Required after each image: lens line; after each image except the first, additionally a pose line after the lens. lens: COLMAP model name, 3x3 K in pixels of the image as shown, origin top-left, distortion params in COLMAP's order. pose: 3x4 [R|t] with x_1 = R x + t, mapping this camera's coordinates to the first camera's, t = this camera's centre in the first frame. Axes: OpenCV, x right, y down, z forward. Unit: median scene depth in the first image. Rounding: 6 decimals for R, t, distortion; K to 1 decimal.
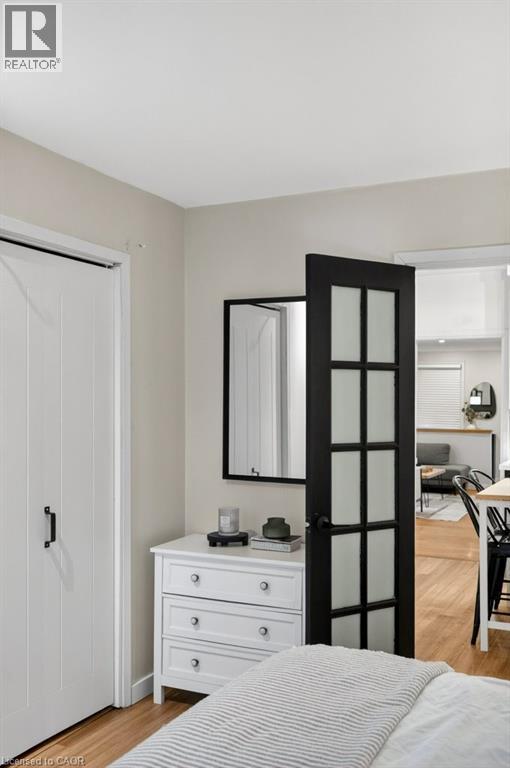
lens RADIAL K [[753.8, 0, 263.3], [0, 753.8, 404.3], [0, 0, 1]] dist [0.025711, 0.000000]
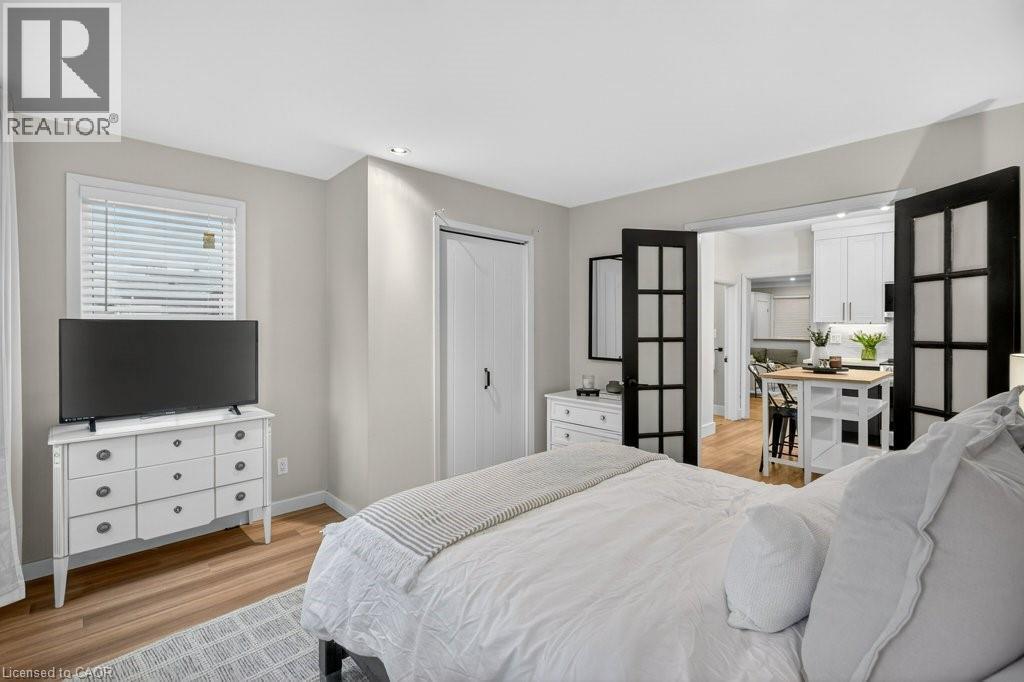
lens RADIAL K [[461.8, 0, 510.1], [0, 461.8, 327.5], [0, 0, 1]] dist [0.003144, -0.000688]
pose [[0.935393, -0.001737, -0.353607, 0.181068], [0.002949, 0.999991, 0.002889, 0.024284], [0.353599, -0.003745, 0.935390, -0.090475]]
